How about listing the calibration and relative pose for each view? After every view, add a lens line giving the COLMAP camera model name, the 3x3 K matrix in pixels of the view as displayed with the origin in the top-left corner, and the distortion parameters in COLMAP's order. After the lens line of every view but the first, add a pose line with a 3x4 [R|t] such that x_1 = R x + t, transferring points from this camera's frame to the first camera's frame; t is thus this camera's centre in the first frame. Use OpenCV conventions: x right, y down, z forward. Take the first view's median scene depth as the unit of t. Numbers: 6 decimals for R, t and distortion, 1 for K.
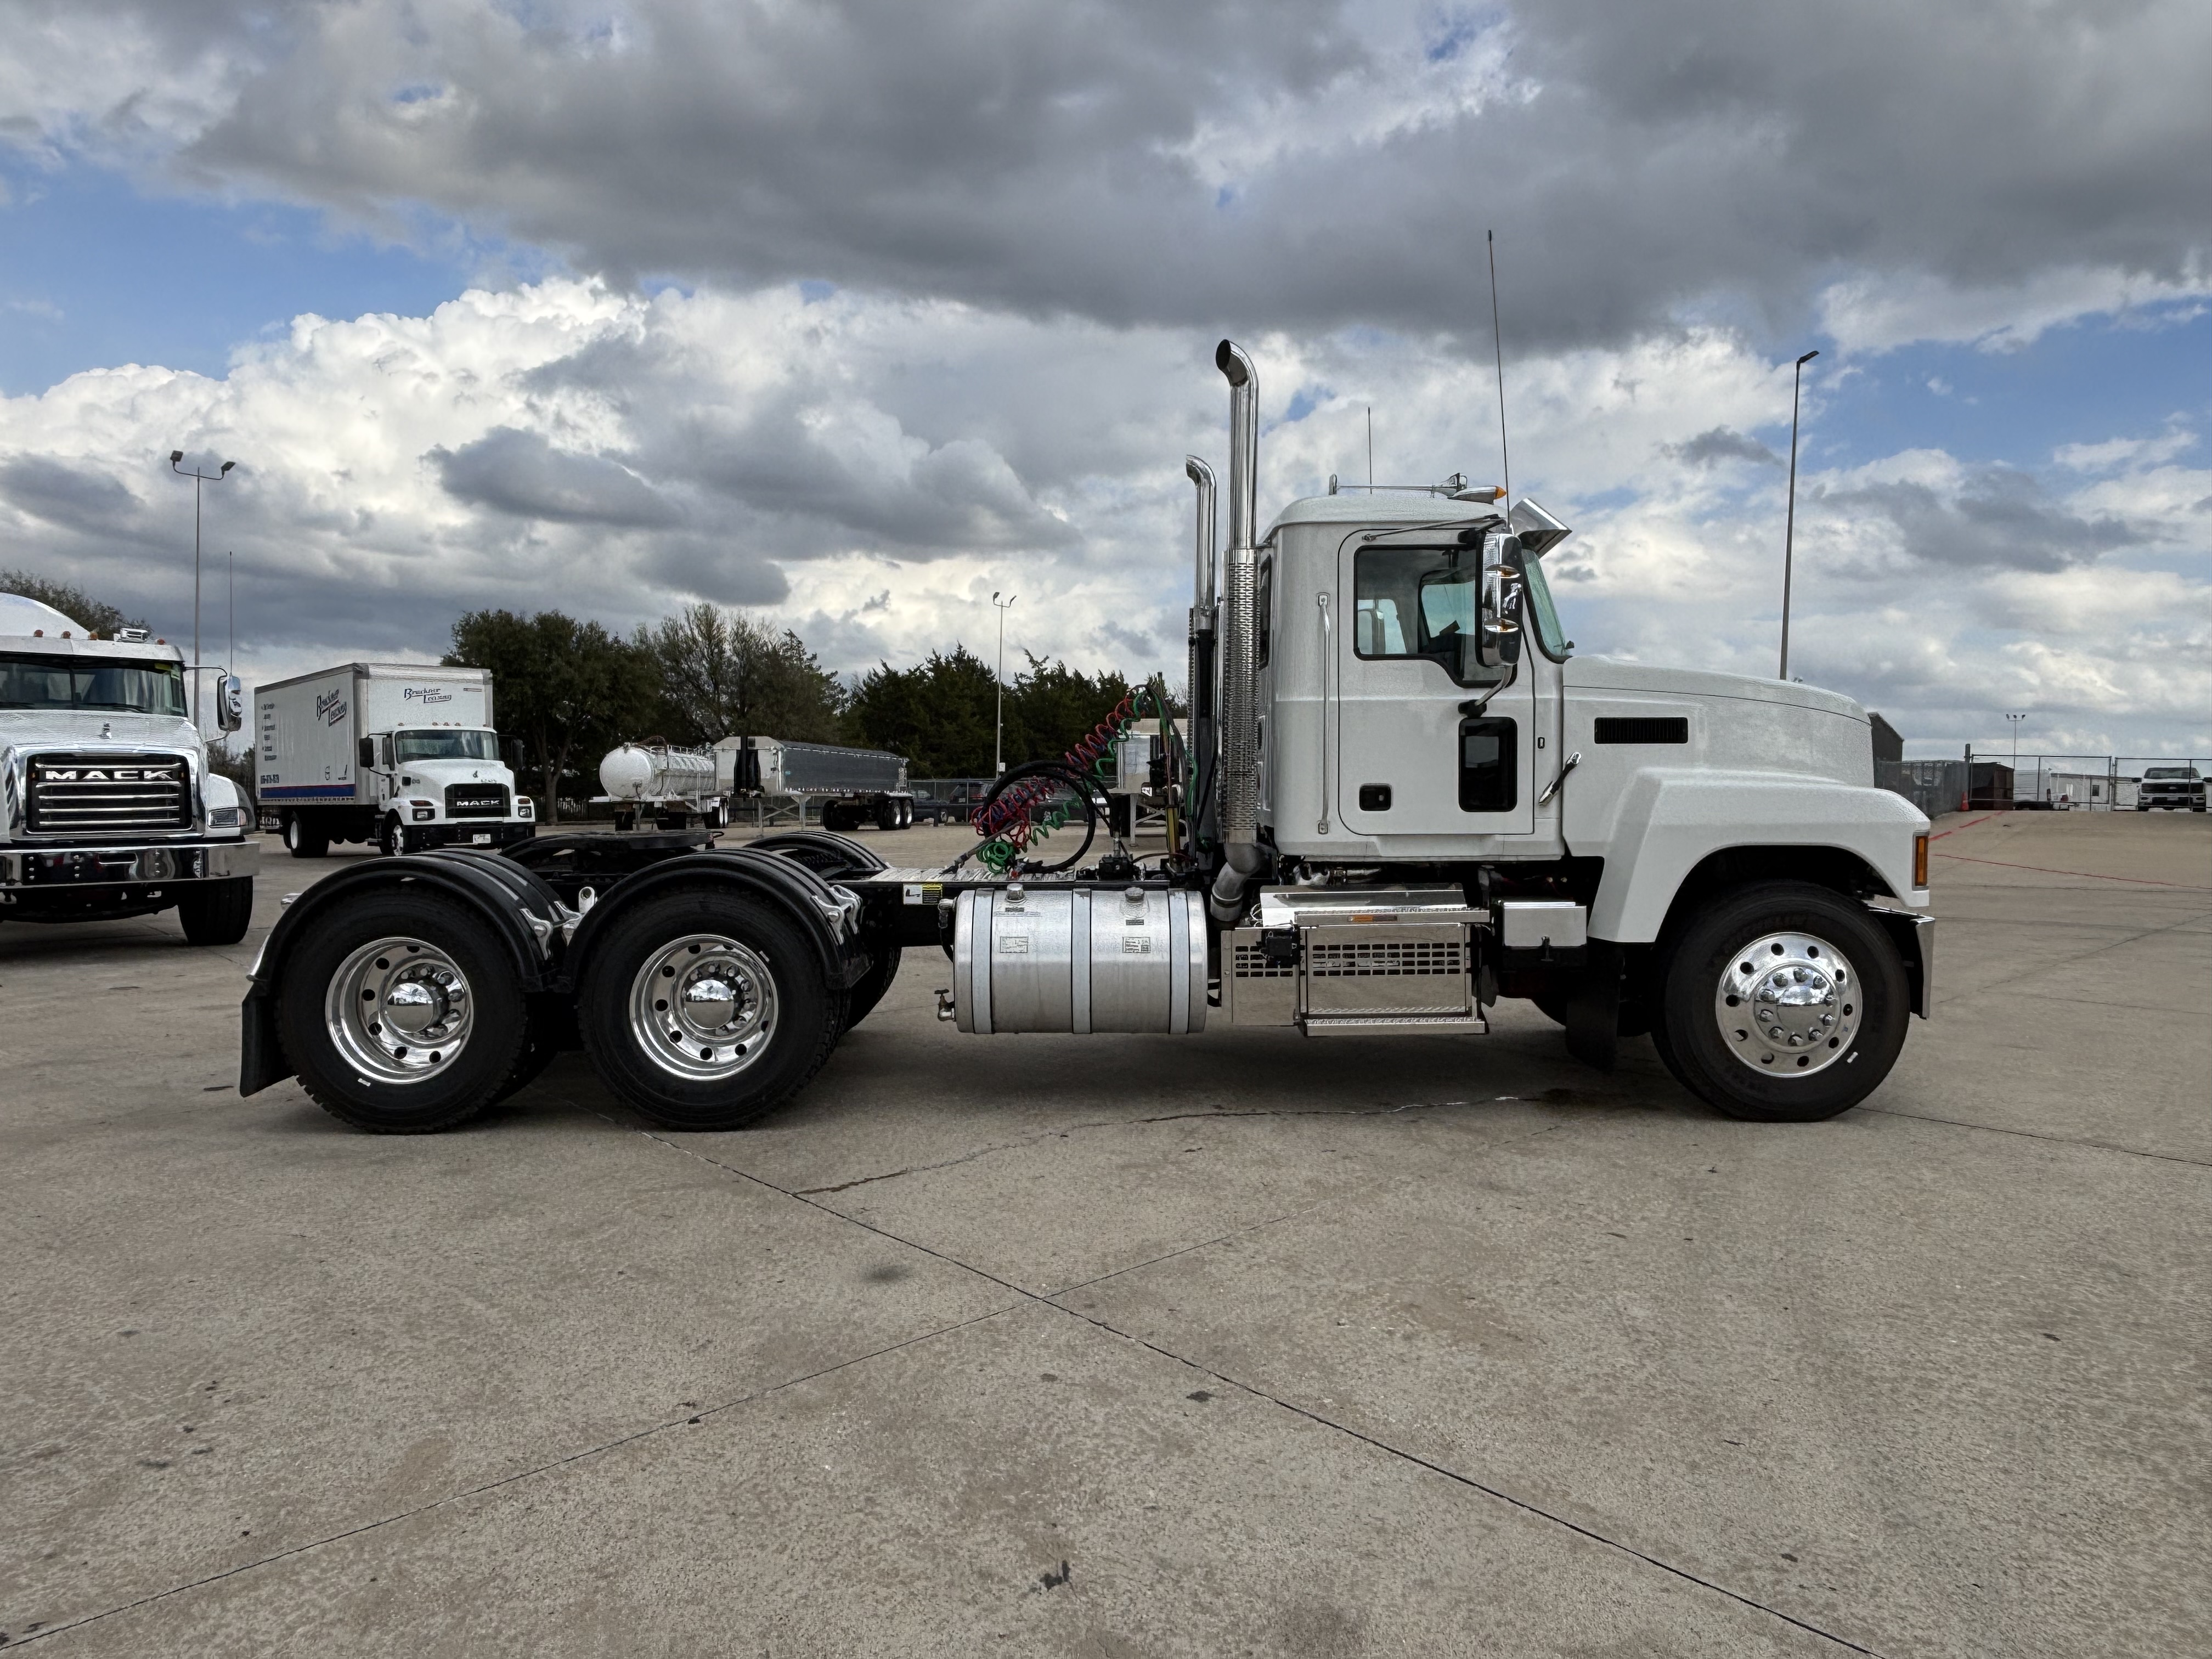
lens RADIAL K [[1469.5, 0, 1101.0], [0, 1469.5, 790.5], [0, 0, 1]] dist [-0.016039, -0.002685]
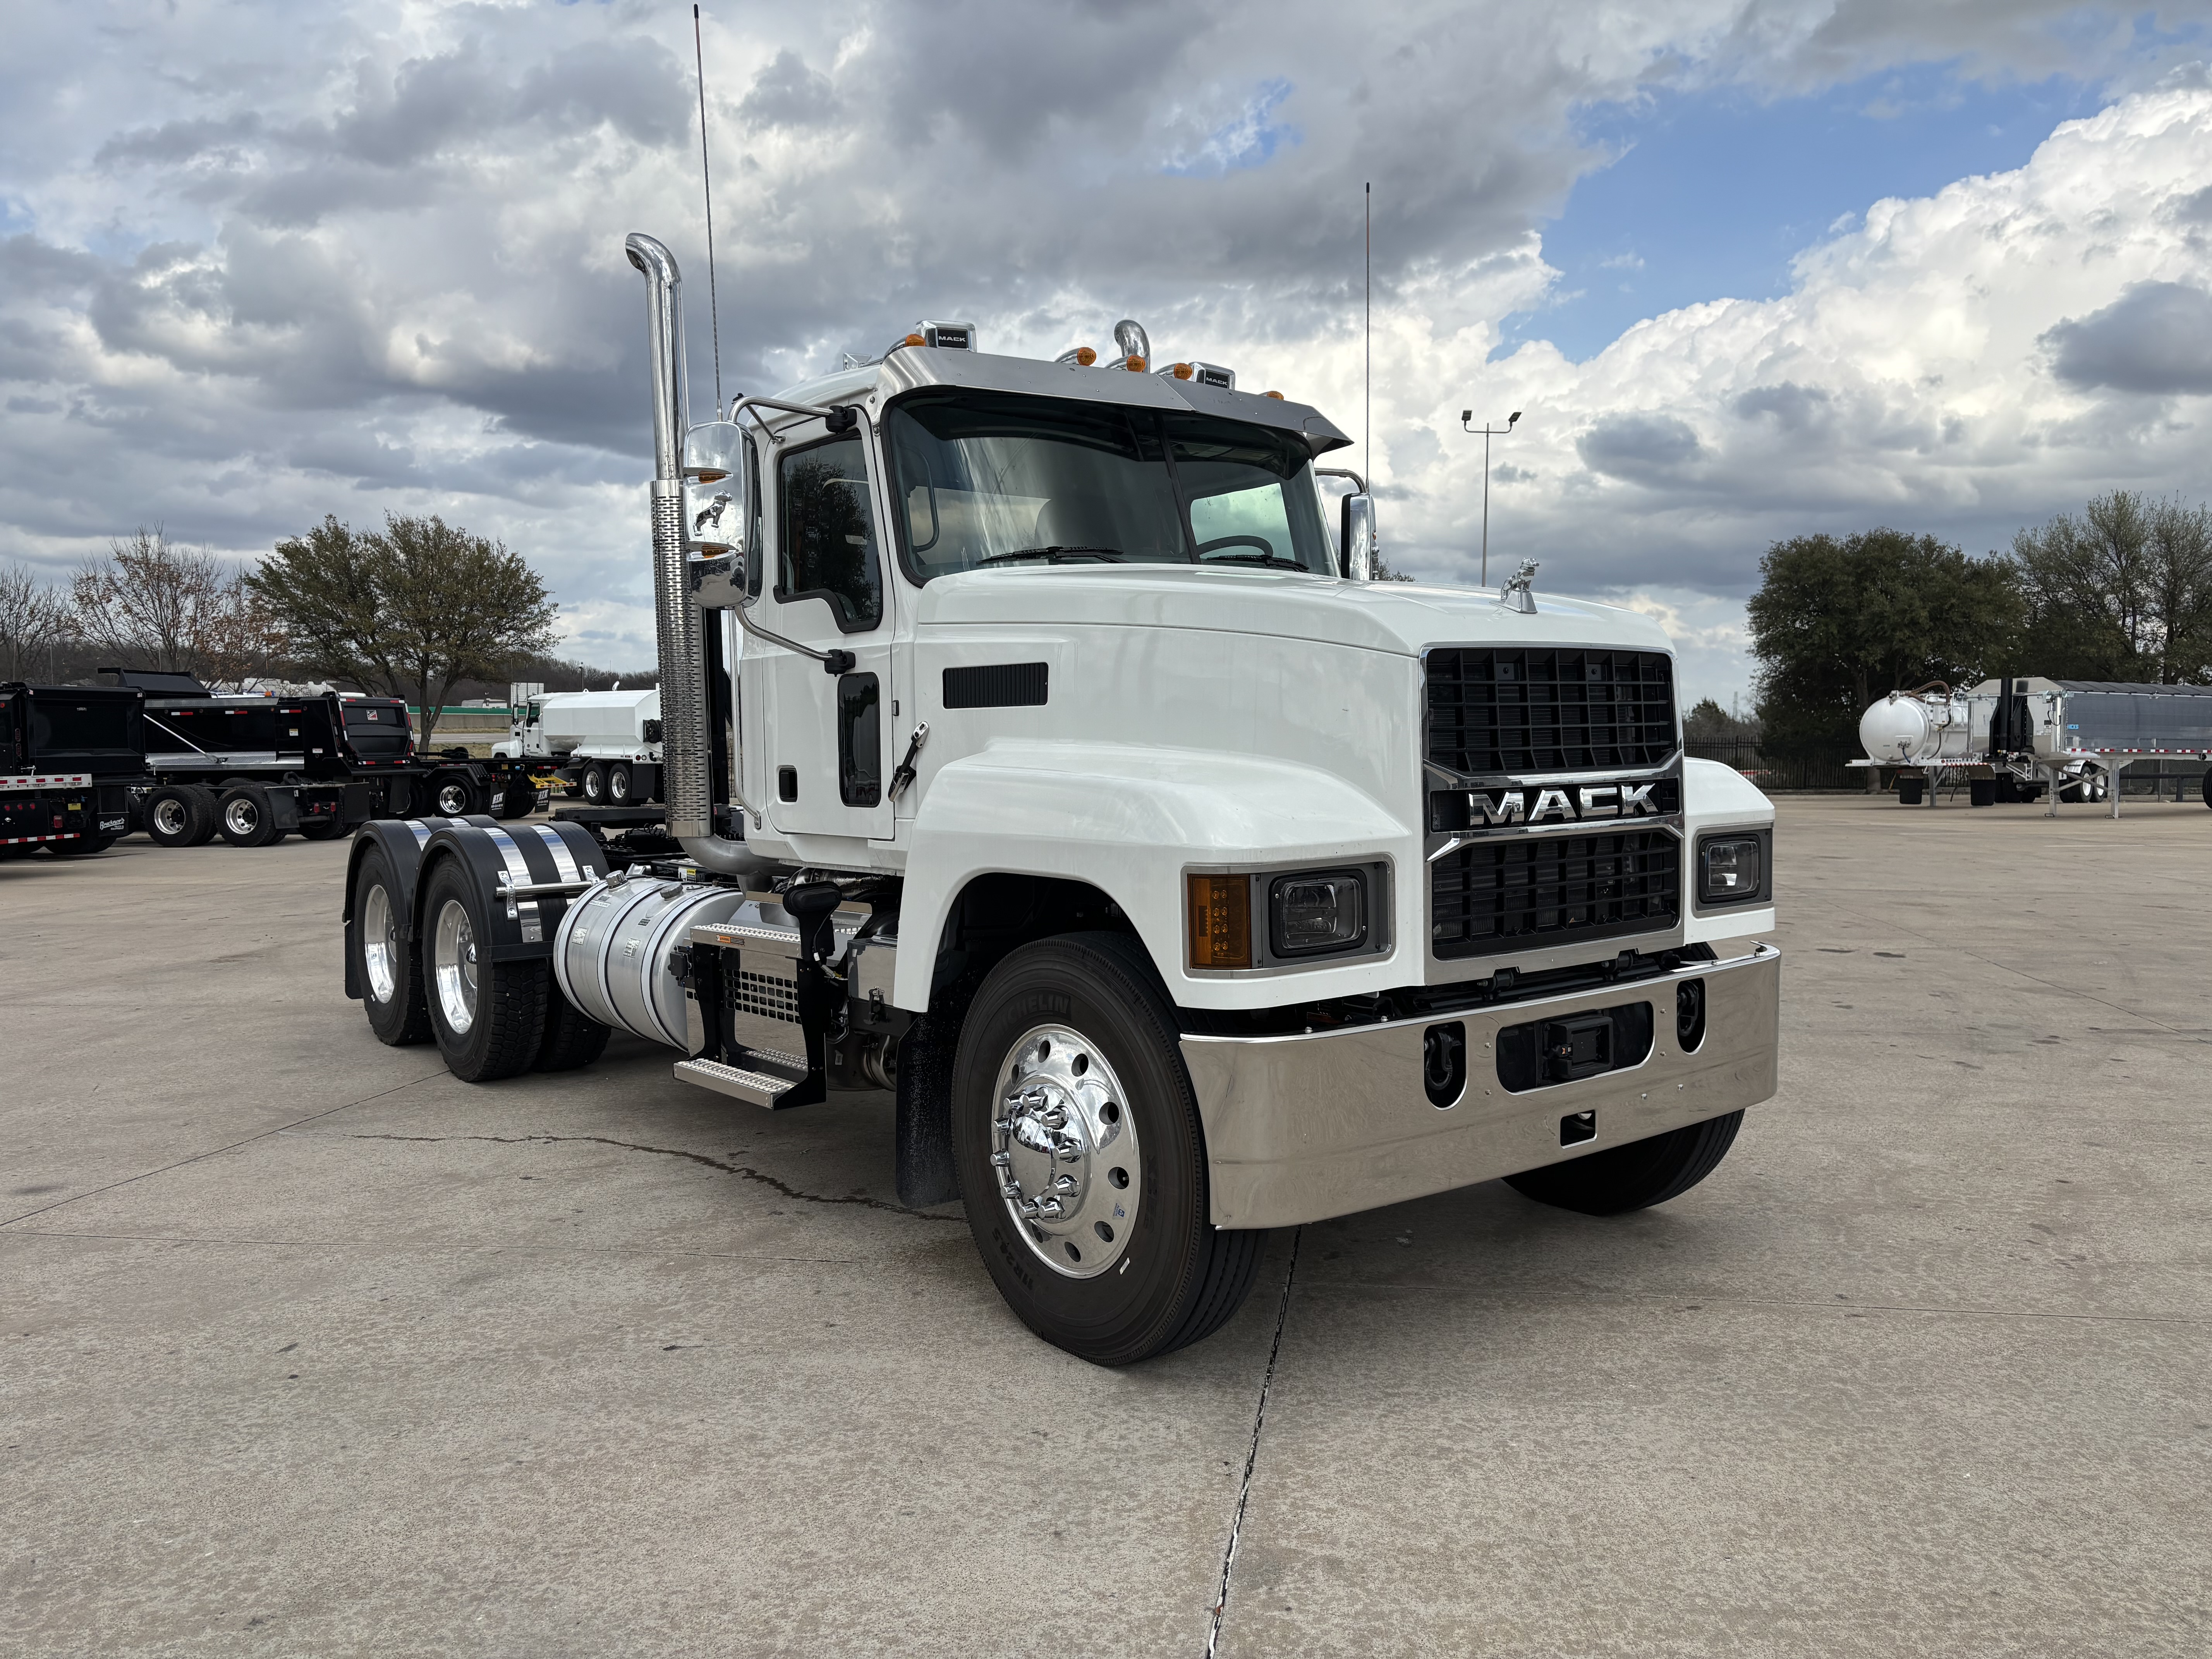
lens RADIAL K [[1712.4, 0, 1105.5], [0, 1712.4, 864.8], [0, 0, 1]] dist [-0.001007, -0.002148]
pose [[0.599274, 0.046129, -0.799214, 0.995646], [0.008265, 0.997929, 0.063795, -0.009829], [0.800501, -0.044836, 0.597652, 0.598995]]
